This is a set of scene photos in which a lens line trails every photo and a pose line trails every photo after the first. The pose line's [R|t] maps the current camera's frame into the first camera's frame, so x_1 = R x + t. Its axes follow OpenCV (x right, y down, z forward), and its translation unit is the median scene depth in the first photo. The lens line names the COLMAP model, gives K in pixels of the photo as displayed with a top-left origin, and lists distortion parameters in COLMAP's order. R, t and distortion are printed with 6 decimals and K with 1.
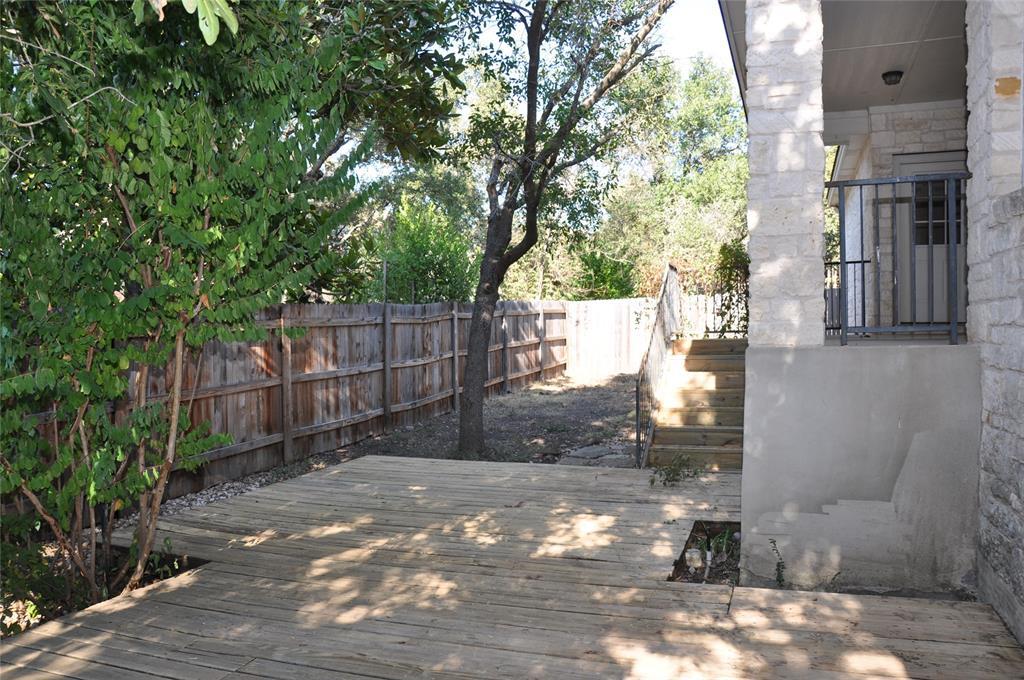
lens RADIAL K [[795.4, 0, 499.2], [0, 795.4, 358.3], [0, 0, 1]] dist [-0.169205, 0.135857]
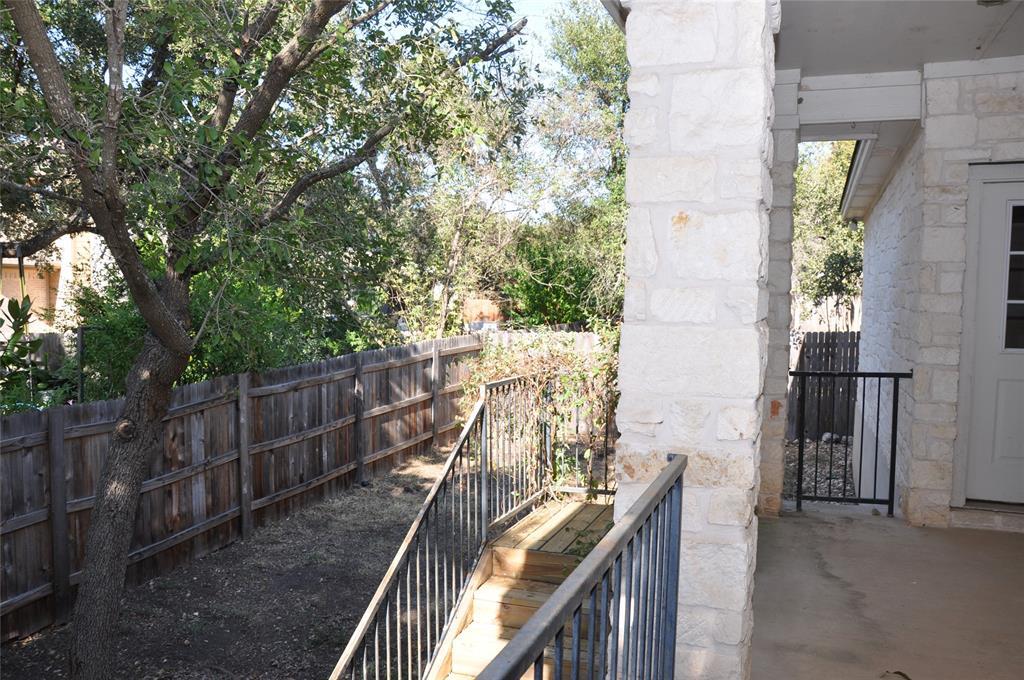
lens RADIAL K [[795.4, 0, 499.2], [0, 795.4, 358.3], [0, 0, 1]] dist [-0.169205, 0.135857]
pose [[0.999626, 0.021614, -0.016770, 0.164357], [-0.020988, 0.999107, 0.036666, -0.111826], [0.017548, -0.036301, 0.999187, 0.367630]]
